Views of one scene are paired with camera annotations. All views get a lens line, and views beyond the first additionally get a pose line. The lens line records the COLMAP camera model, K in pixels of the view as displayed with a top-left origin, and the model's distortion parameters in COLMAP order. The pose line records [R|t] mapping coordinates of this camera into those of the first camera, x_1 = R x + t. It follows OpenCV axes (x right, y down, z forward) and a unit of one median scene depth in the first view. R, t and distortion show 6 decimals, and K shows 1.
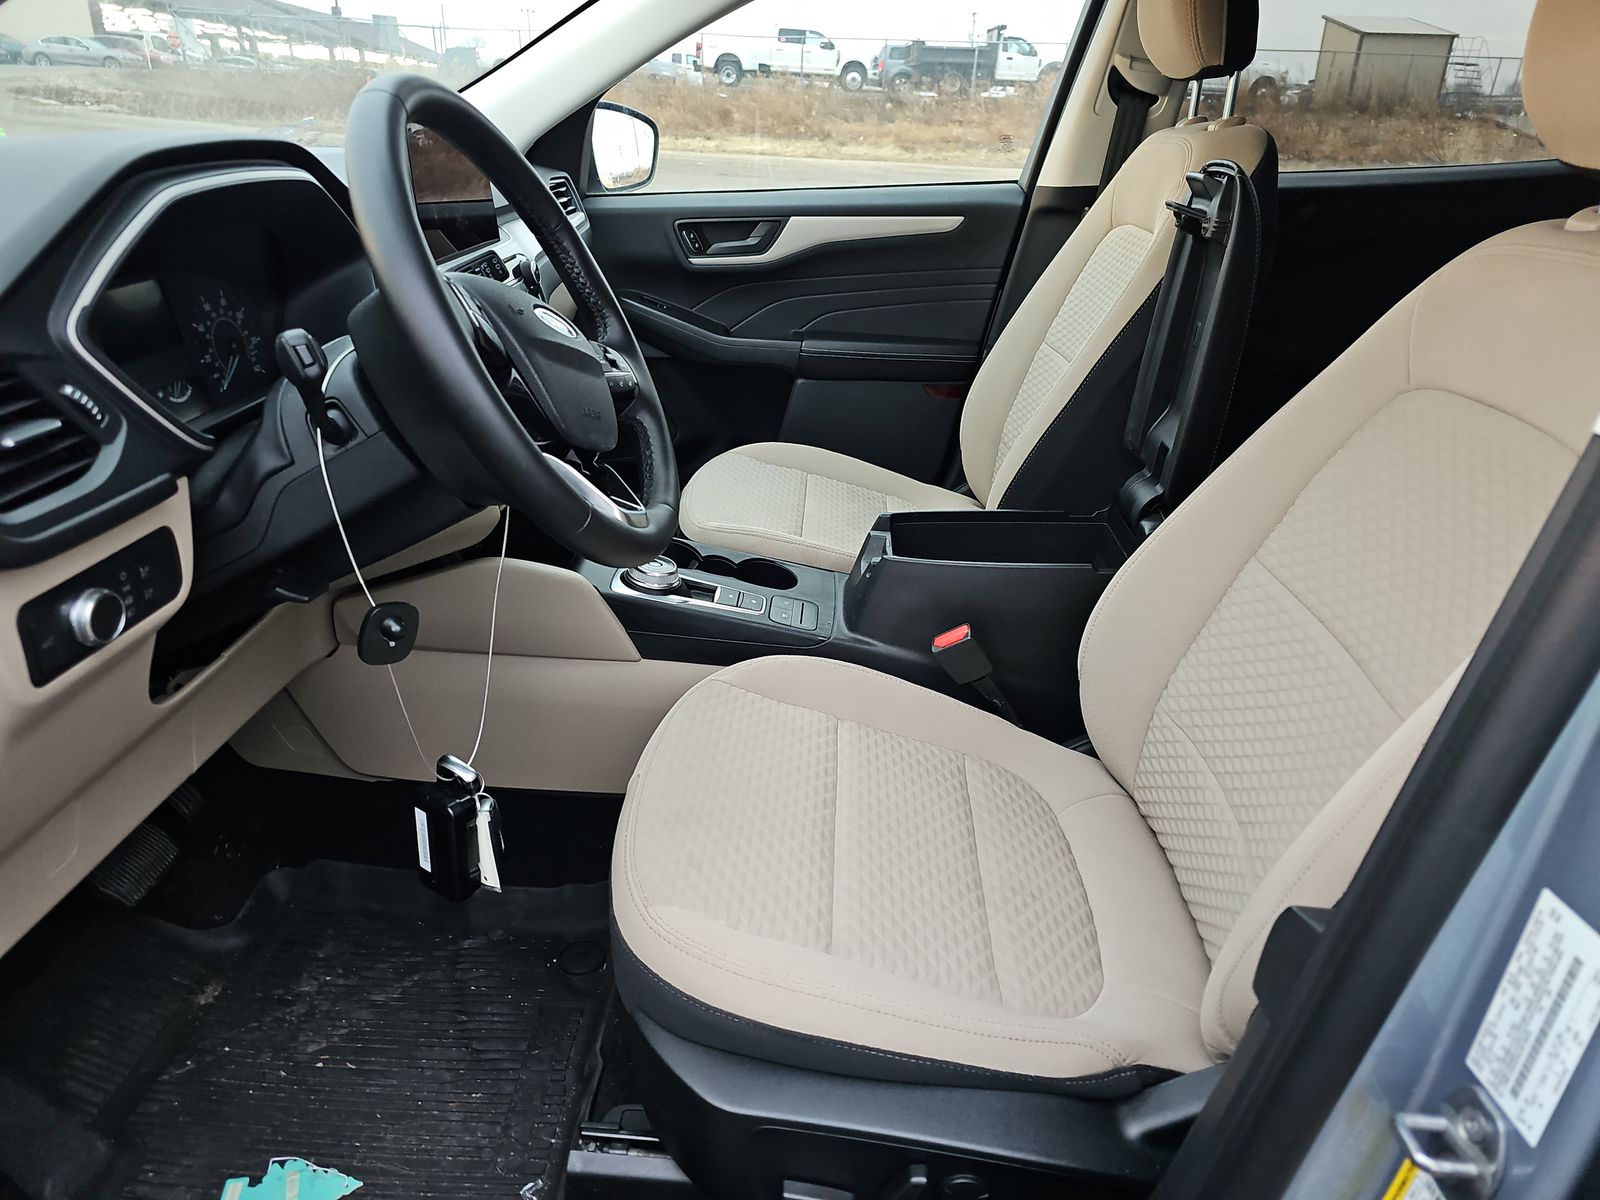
lens RADIAL K [[1074.0, 0, 800.0], [0, 1074.0, 600.0], [0, 0, 1]] dist [0.059283, -0.055517]
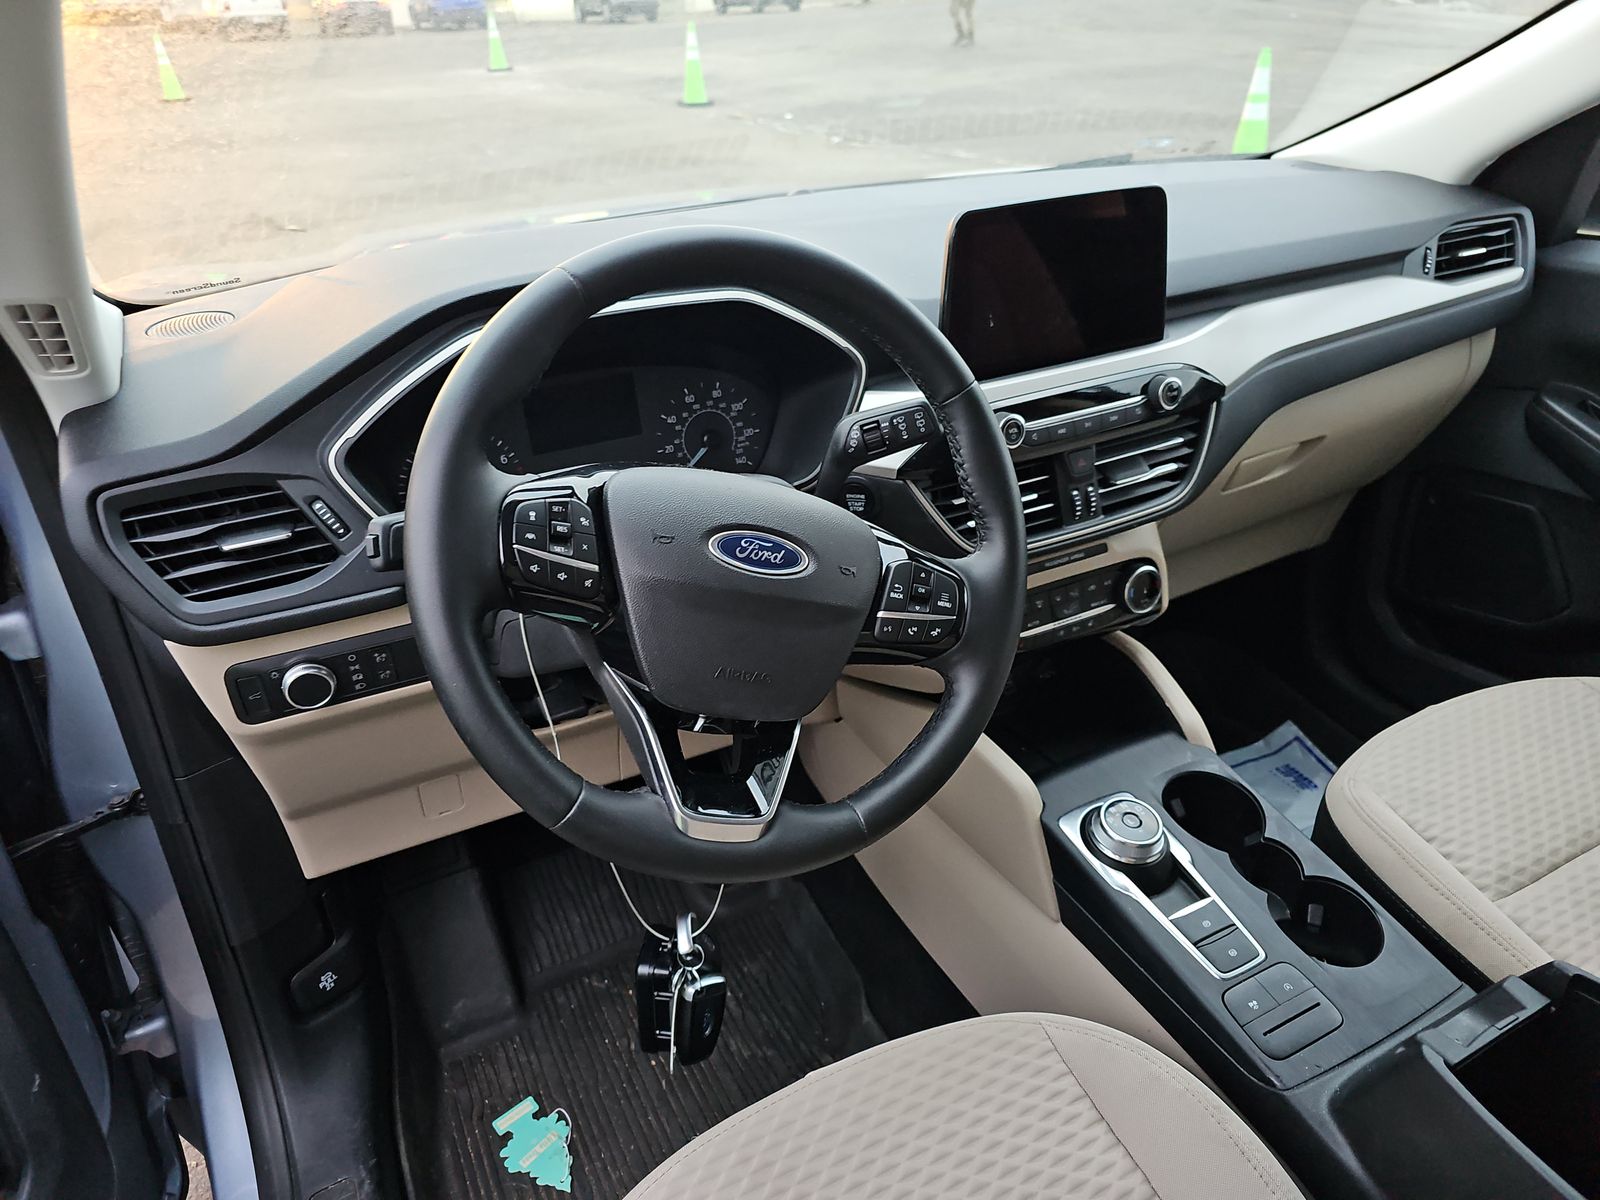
lens RADIAL K [[1074.0, 0, 800.0], [0, 1074.0, 600.0], [0, 0, 1]] dist [0.059283, -0.055517]
pose [[0.492119, 0.390080, -0.778239, 0.179336], [-0.318341, 0.912706, 0.256177, -0.194818], [0.810233, 0.121676, 0.573339, 0.267949]]
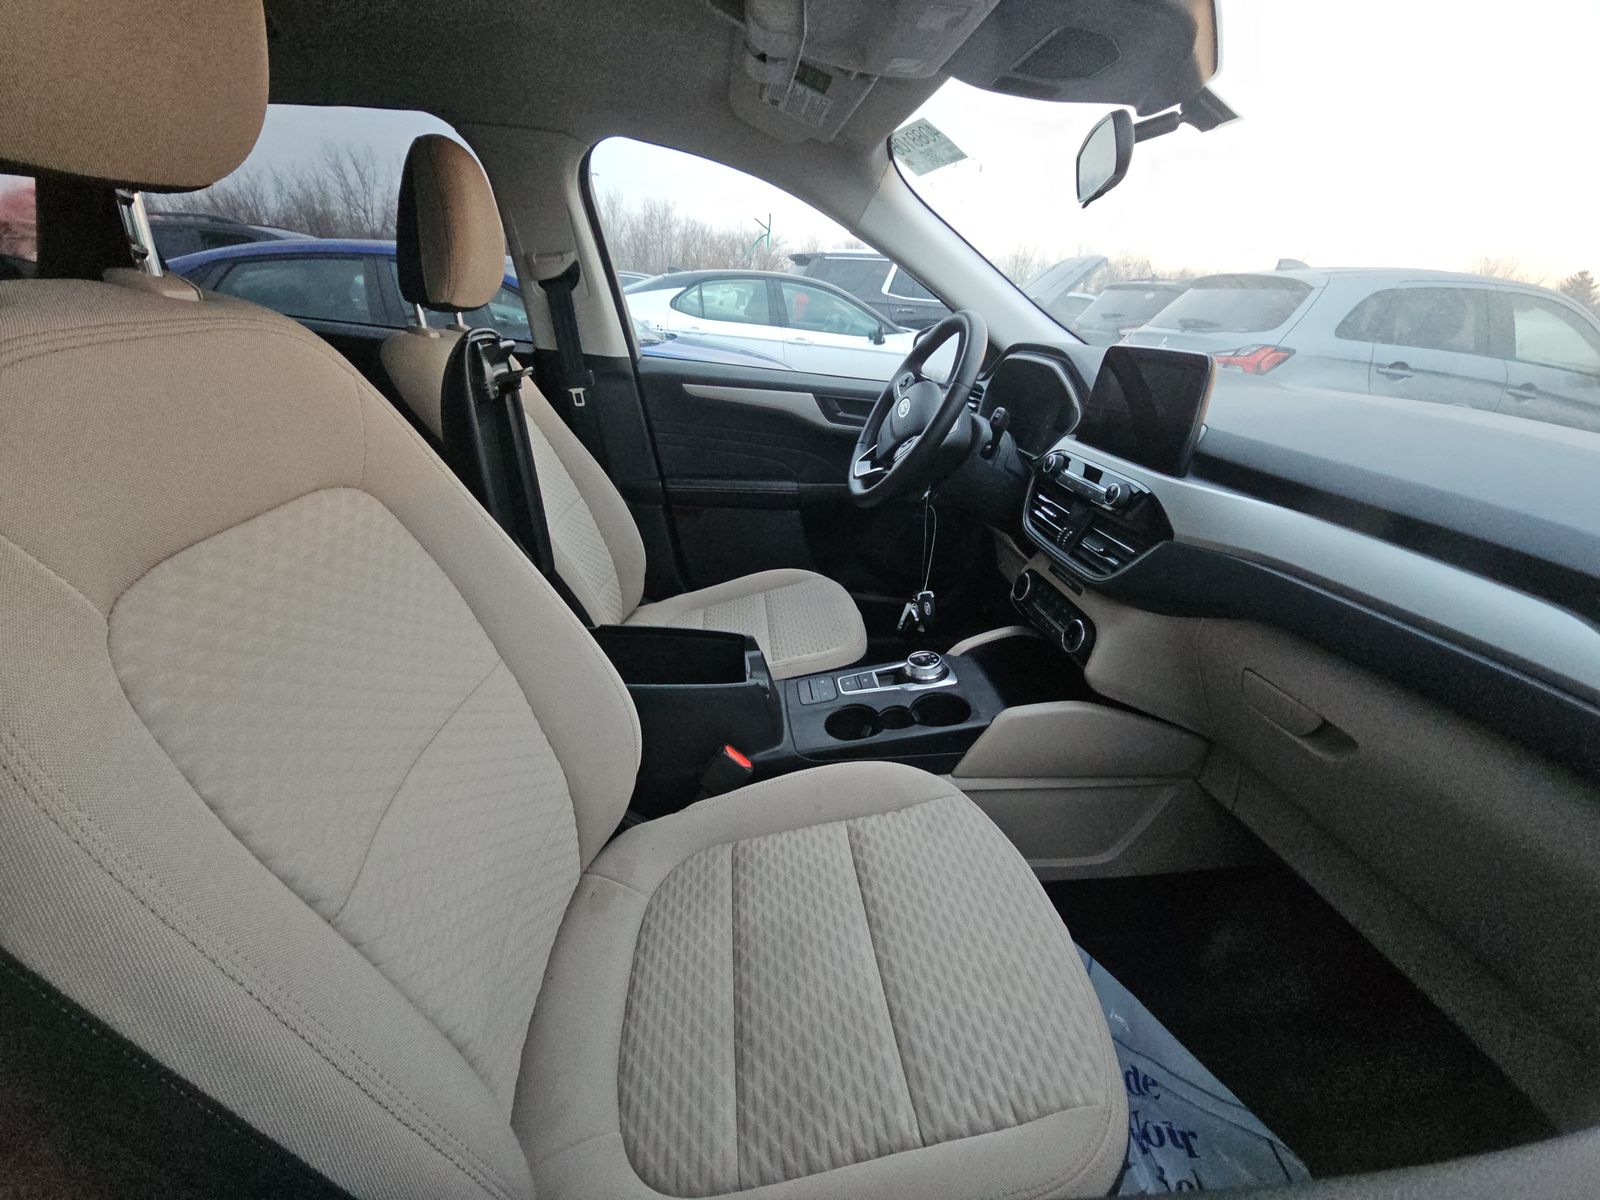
lens RADIAL K [[640.1, 0, 800.8], [0, 640.1, 608.3], [0, 0, 1]] dist [0.026306, -0.018885]
pose [[-0.984757, -0.011097, -0.173581, 0.112727], [-0.139267, 0.648169, 0.748653, -0.434460], [0.104203, 0.761416, -0.639834, 0.951658]]
